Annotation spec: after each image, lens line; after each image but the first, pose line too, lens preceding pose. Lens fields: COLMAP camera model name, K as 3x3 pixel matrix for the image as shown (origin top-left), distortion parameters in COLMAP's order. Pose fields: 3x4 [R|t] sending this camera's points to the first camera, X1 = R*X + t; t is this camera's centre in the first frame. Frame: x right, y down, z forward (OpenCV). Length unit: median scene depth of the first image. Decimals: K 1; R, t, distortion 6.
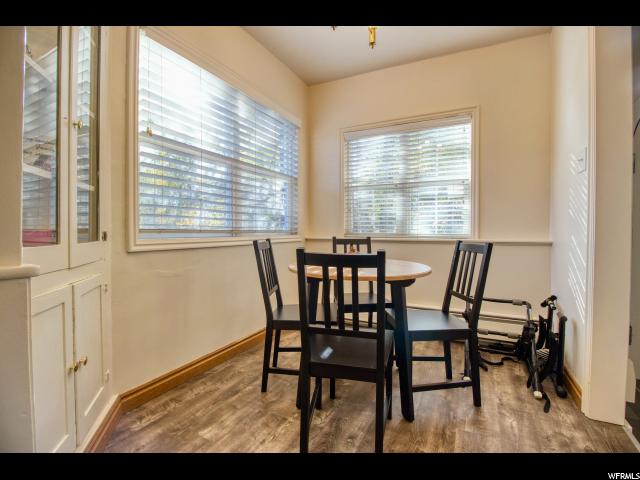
lens RADIAL K [[300.7, 0, 323.2], [0, 300.7, 236.3], [0, 0, 1]] dist [-0.015001, -0.000778]
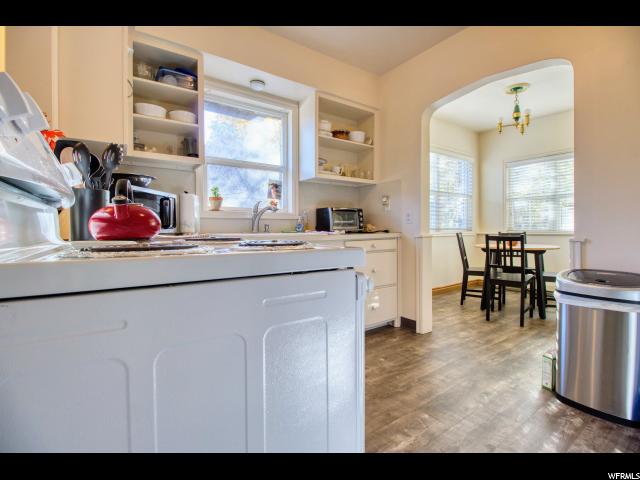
lens RADIAL K [[300.7, 0, 323.2], [0, 300.7, 236.3], [0, 0, 1]] dist [-0.015001, -0.000778]
pose [[0.887819, 0.001704, -0.460189, -0.062024], [-0.000320, 0.999995, 0.003084, 0.018365], [0.460192, -0.002591, 0.887816, -0.810222]]
